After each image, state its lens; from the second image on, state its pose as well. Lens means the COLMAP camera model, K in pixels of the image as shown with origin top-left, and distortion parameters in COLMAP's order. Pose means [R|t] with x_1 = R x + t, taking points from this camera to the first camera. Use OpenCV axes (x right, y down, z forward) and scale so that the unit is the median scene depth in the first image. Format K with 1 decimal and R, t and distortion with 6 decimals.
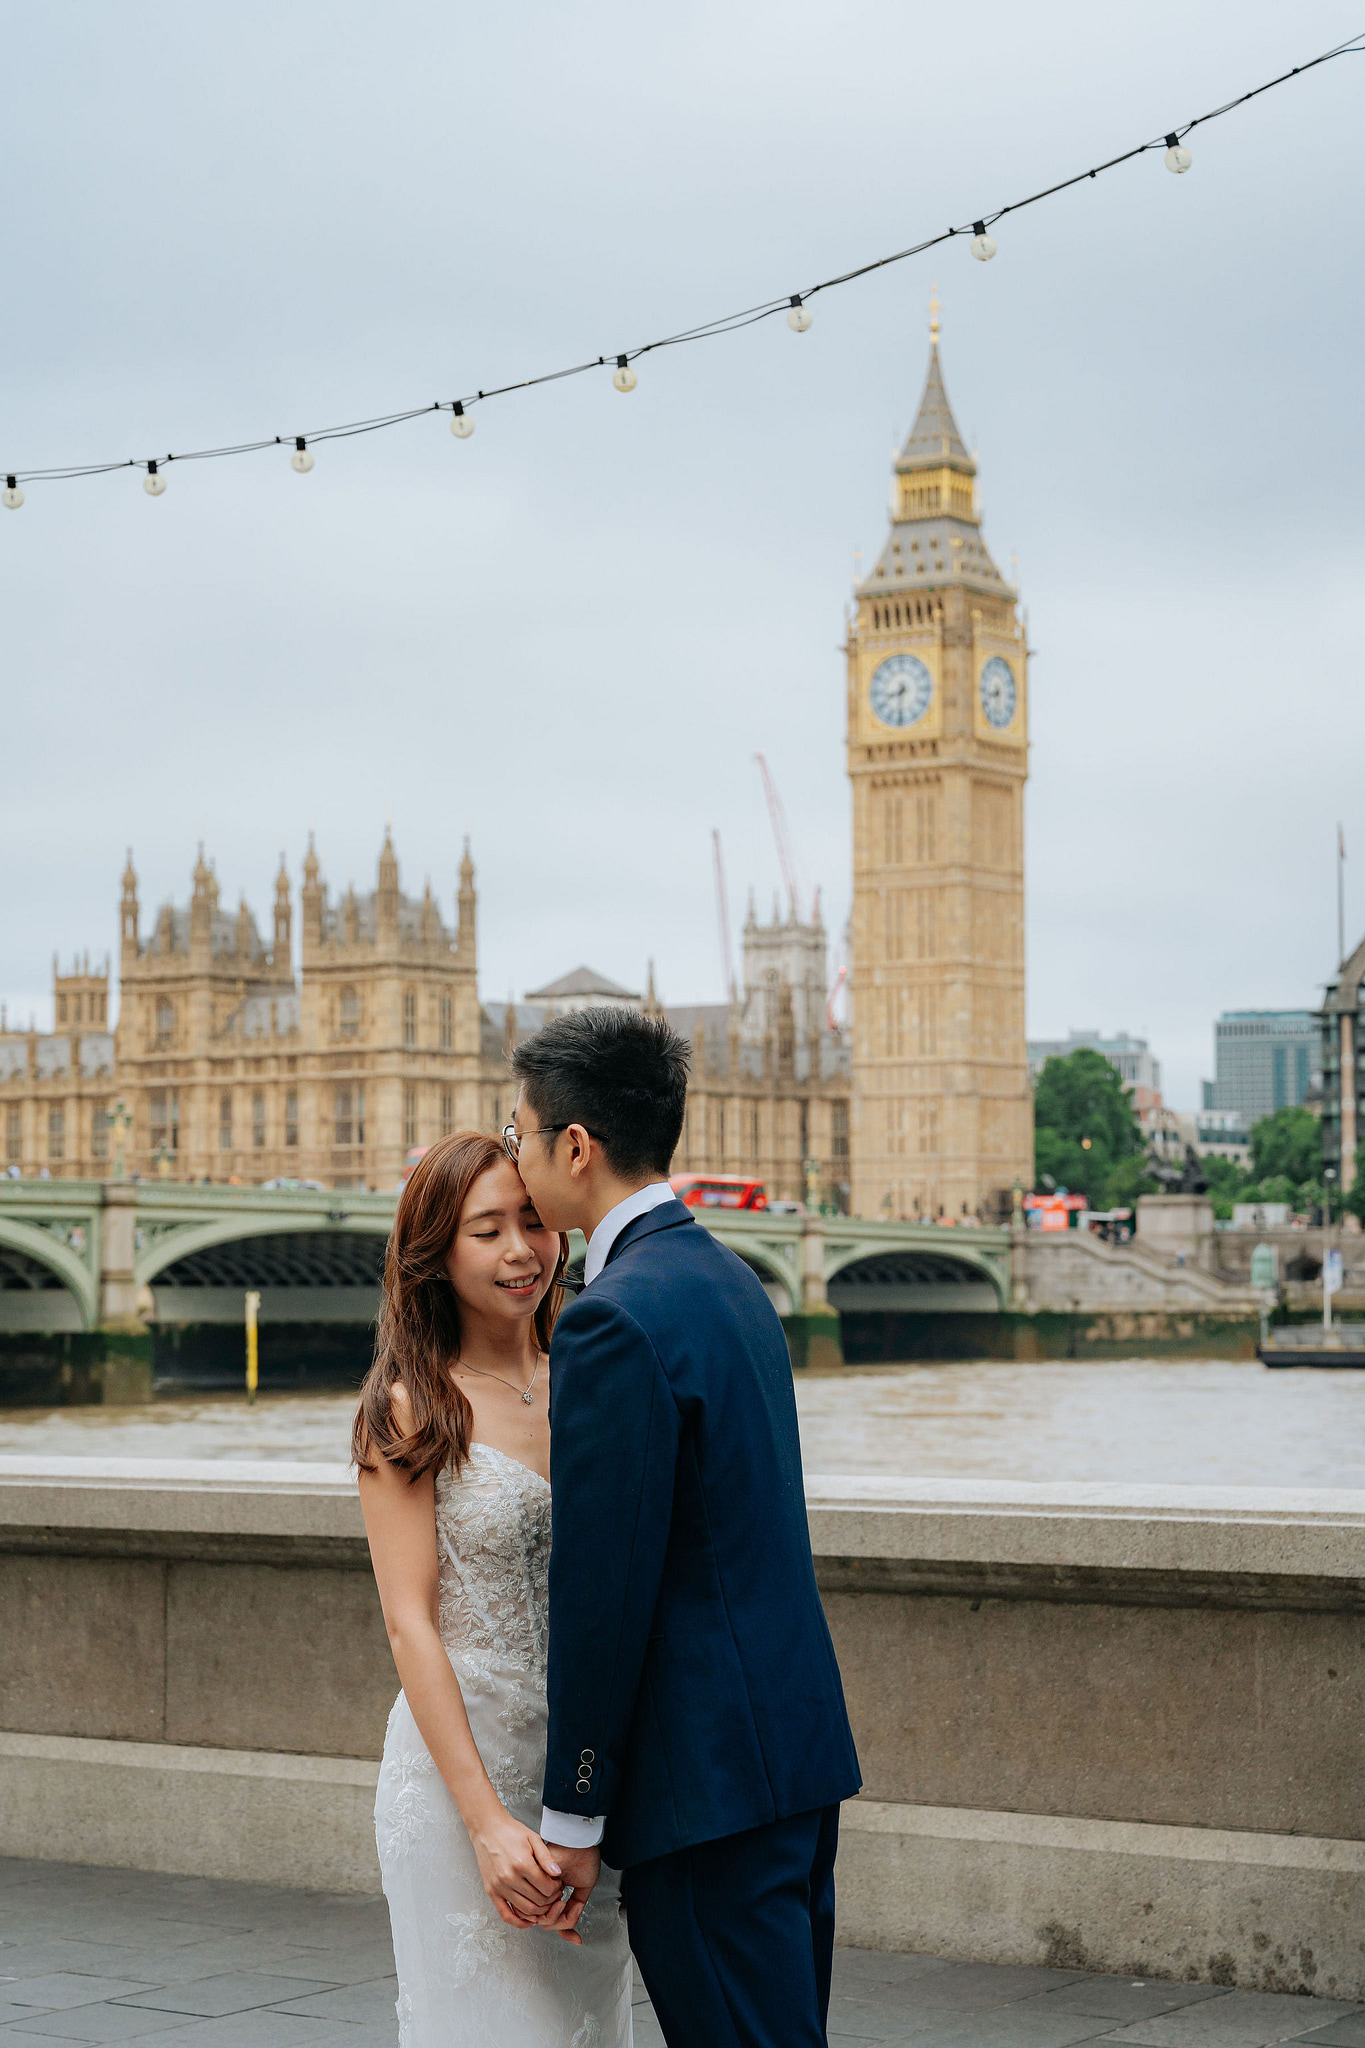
lens RADIAL K [[4109.4, 0, 687.4], [0, 4109.4, 1028.4], [0, 0, 1]] dist [0.031003, 0.000000]
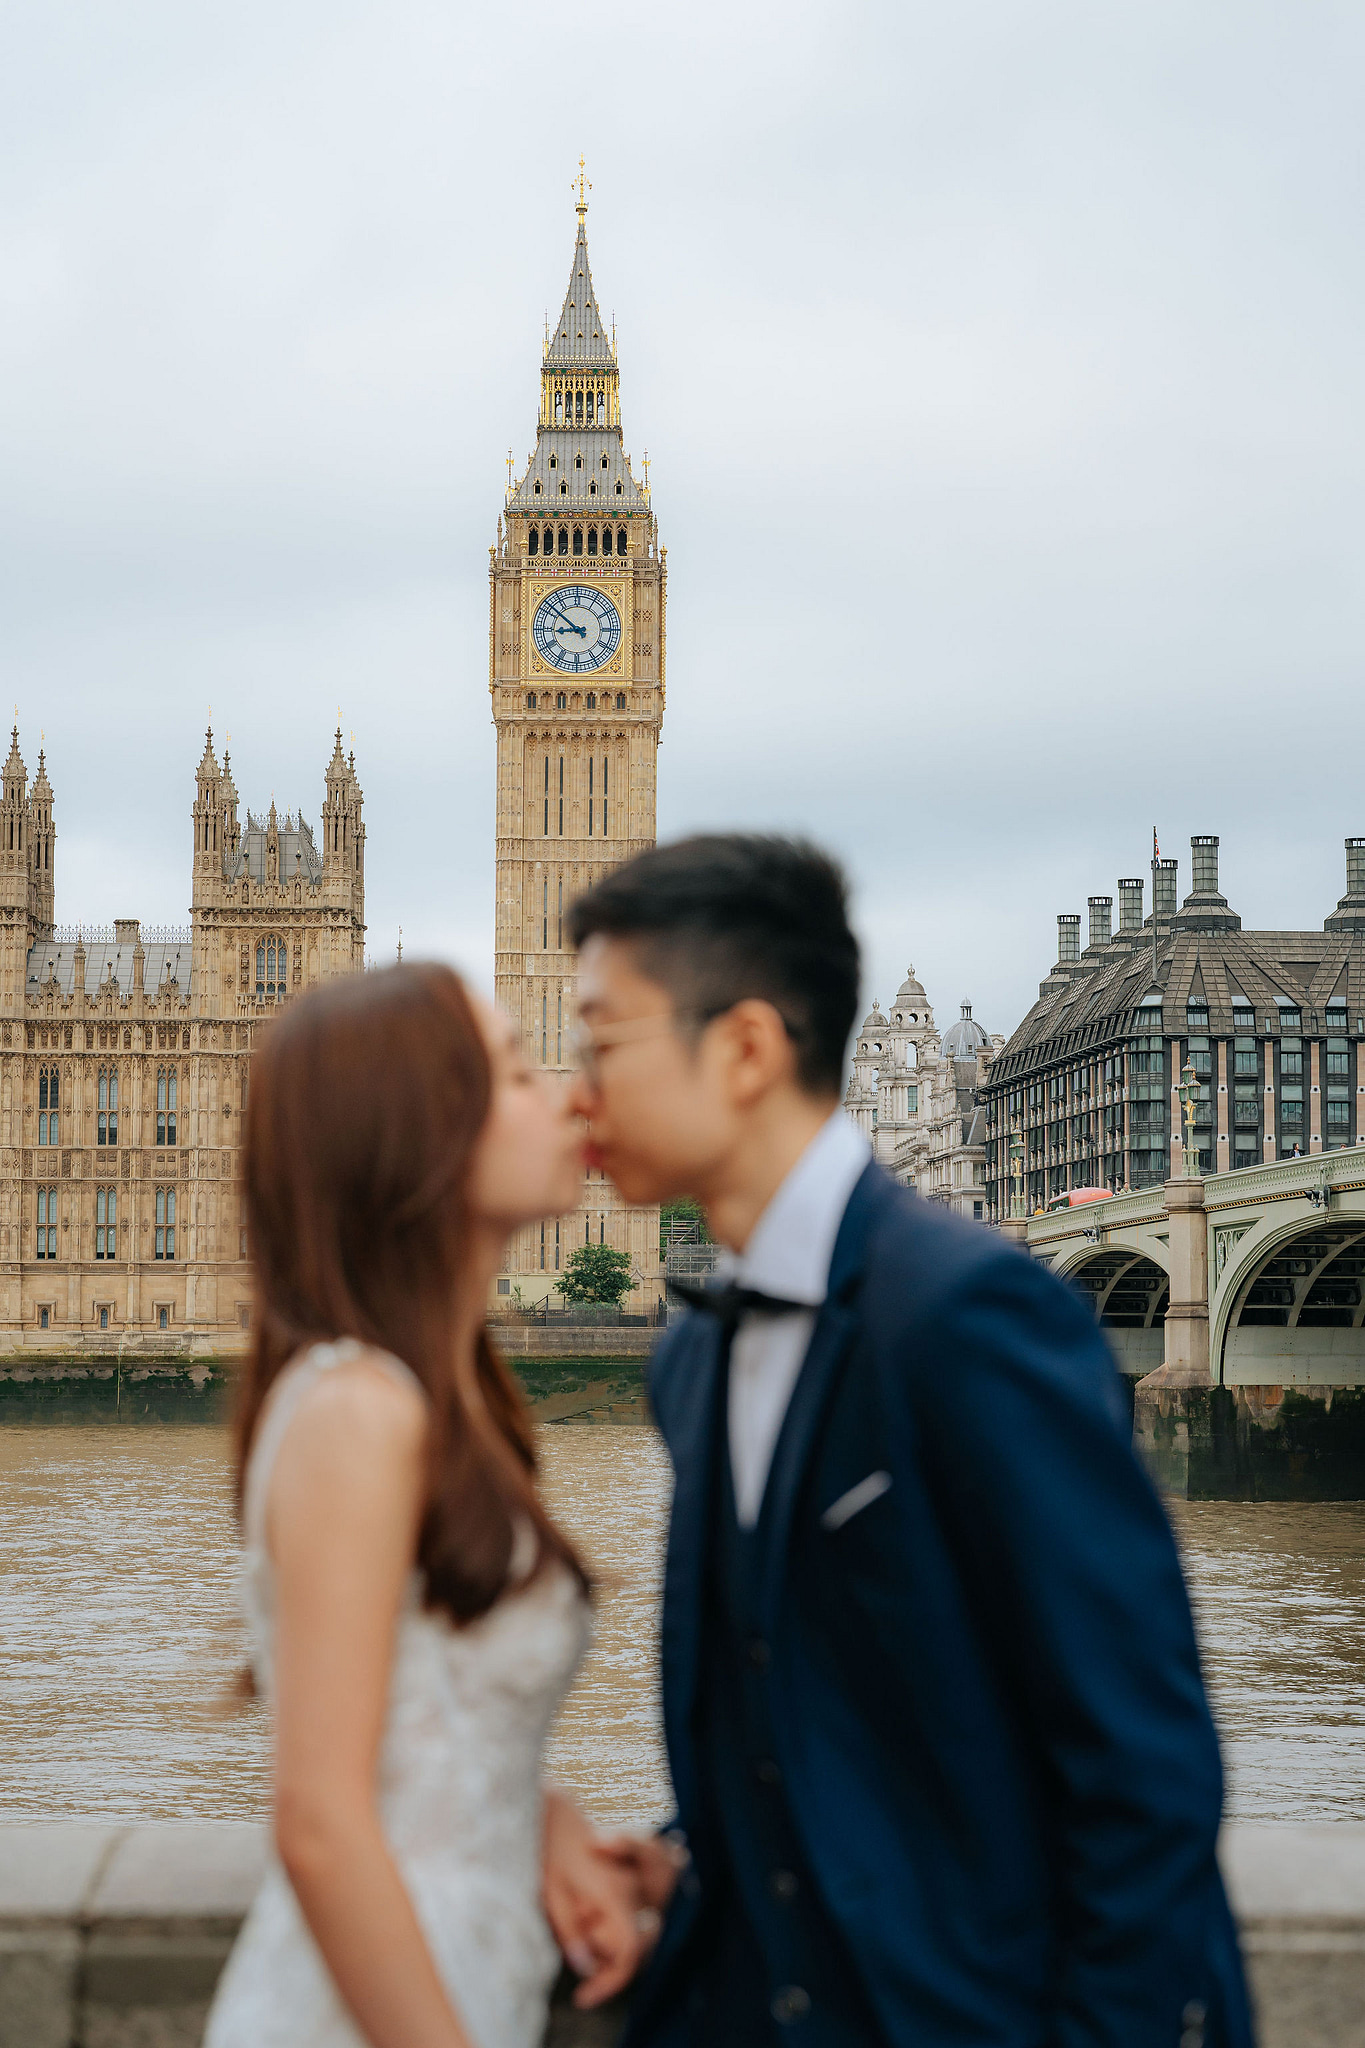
lens RADIAL K [[4109.4, 0, 662.7], [0, 4109.4, 1047.9], [0, 0, 1]] dist [0.031003, 0.000000]
pose [[0.818852, 0.048923, 0.571915, -0.413346], [-0.043975, 0.998780, -0.022476, 0.021963], [-0.572317, -0.006745, 0.820005, 0.298753]]
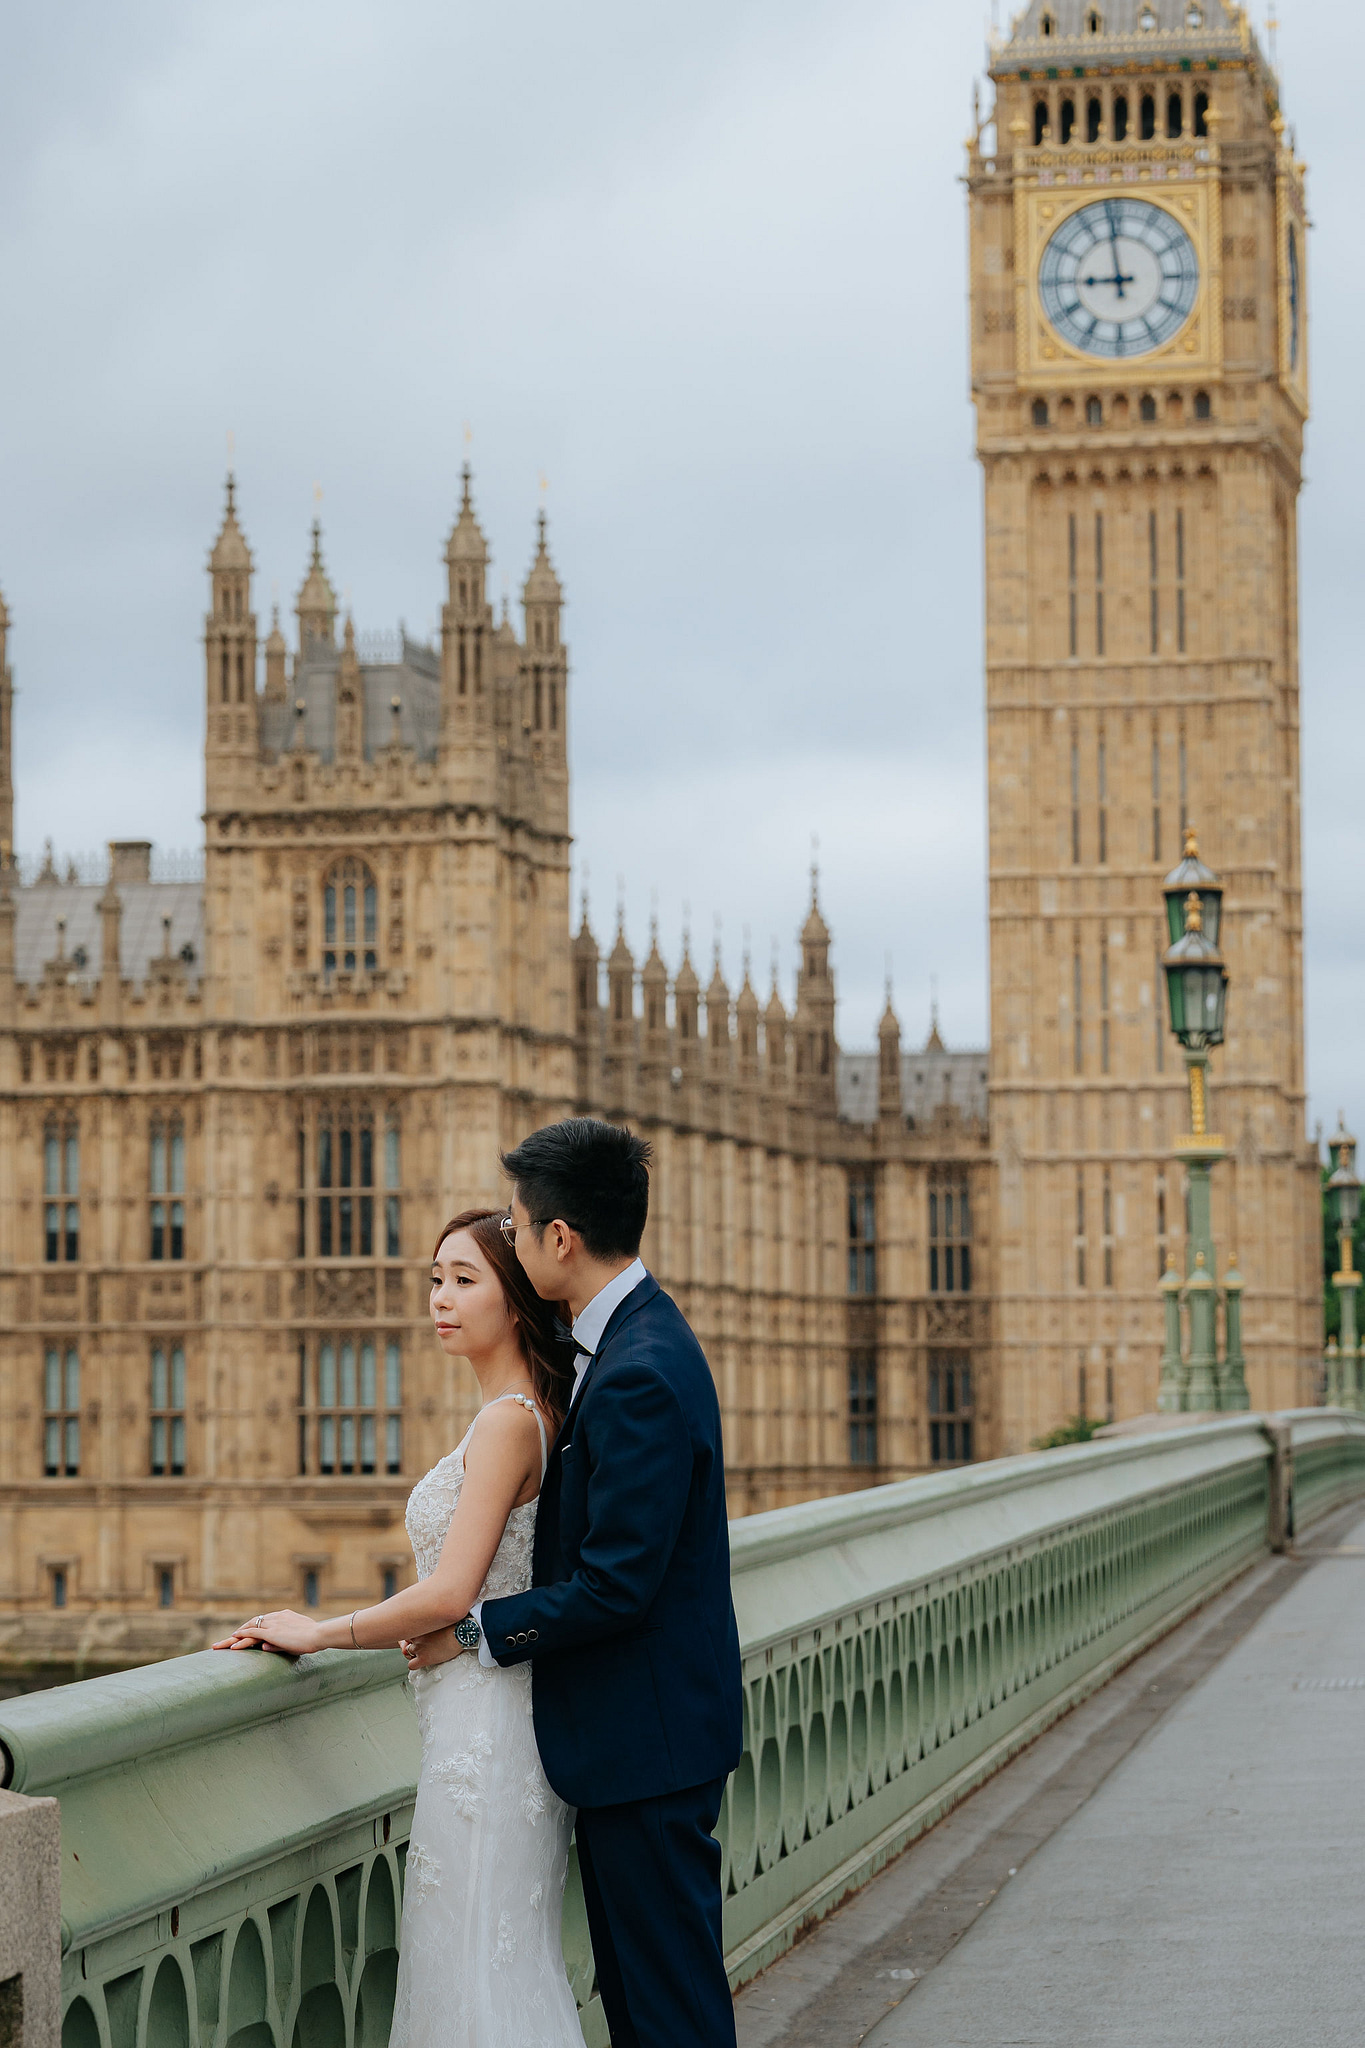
lens RADIAL K [[6114.4, 0, 740.9], [0, 6114.4, 961.1], [0, 0, 1]] dist [0.009583, 0.000000]
pose [[0.919093, 0.027765, 0.393060, -0.254903], [-0.019262, 0.999488, -0.025563, 0.012636], [-0.393568, 0.015924, 0.919157, 0.389897]]
